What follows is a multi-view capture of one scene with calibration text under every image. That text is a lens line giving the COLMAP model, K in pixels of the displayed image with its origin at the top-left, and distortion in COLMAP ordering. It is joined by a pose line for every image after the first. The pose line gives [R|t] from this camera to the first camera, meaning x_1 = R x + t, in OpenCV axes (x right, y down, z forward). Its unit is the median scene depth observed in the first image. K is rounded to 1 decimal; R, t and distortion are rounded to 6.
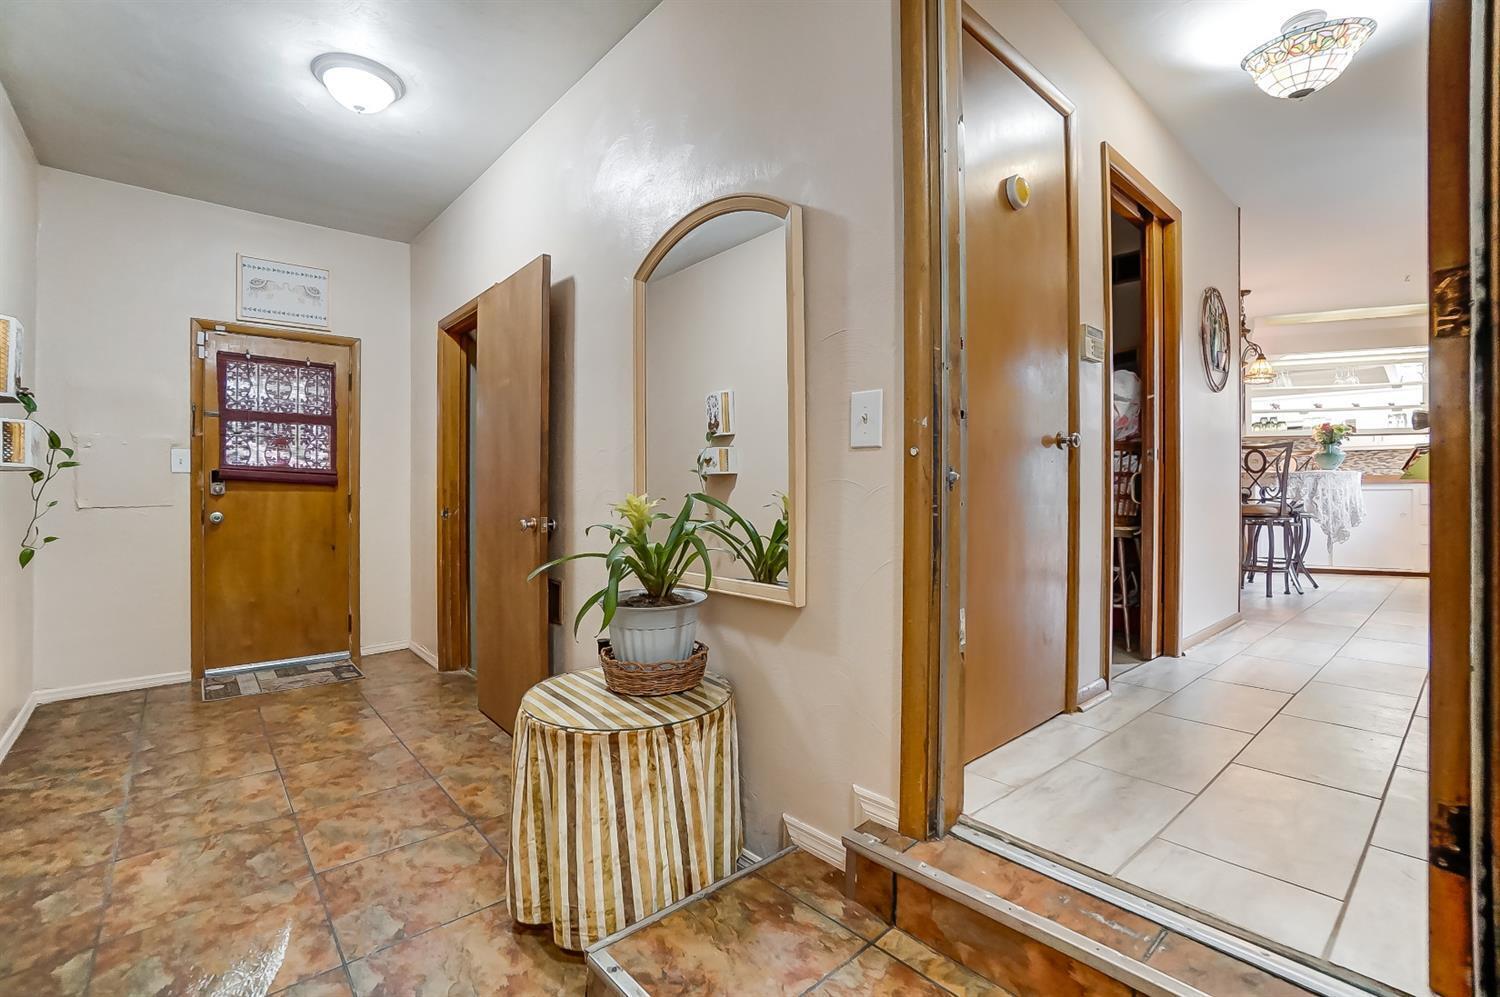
lens RADIAL K [[659.8, 0, 750.0], [0, 659.8, 498.5], [0, 0, 1]] dist [-0.053966, 0.015587]
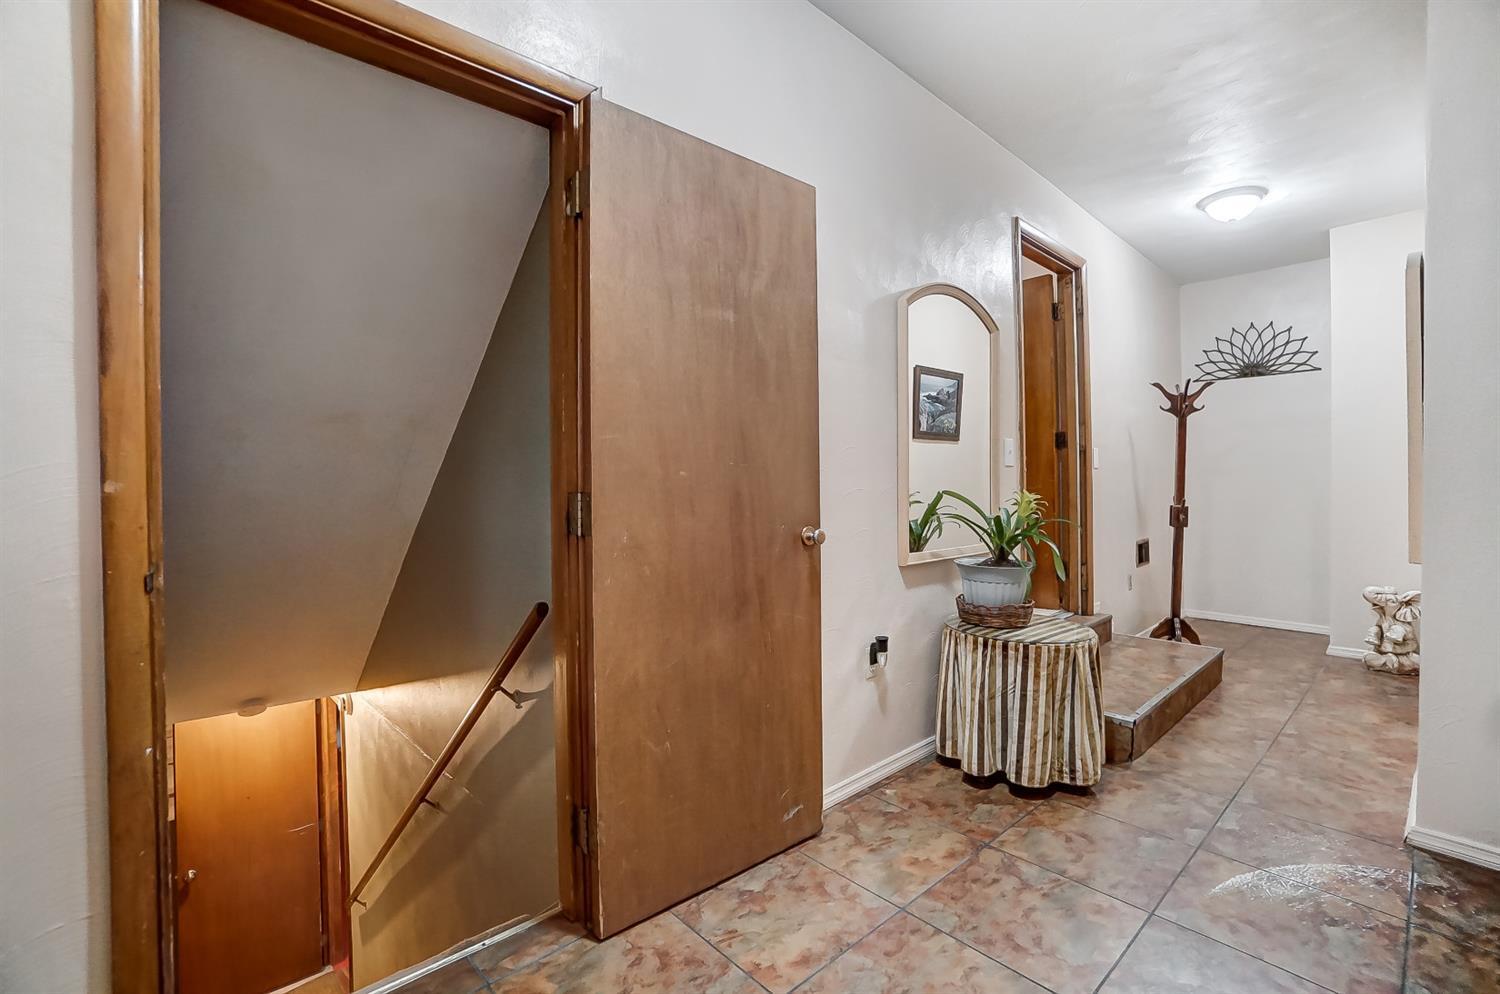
lens RADIAL K [[659.8, 0, 750.0], [0, 659.8, 497.0], [0, 0, 1]] dist [-0.053966, 0.015587]
pose [[-0.024263, -0.007695, 0.999676, -1.686807], [0.021194, 0.999742, 0.008210, -0.004002], [-0.999481, 0.021387, -0.024094, 1.706064]]
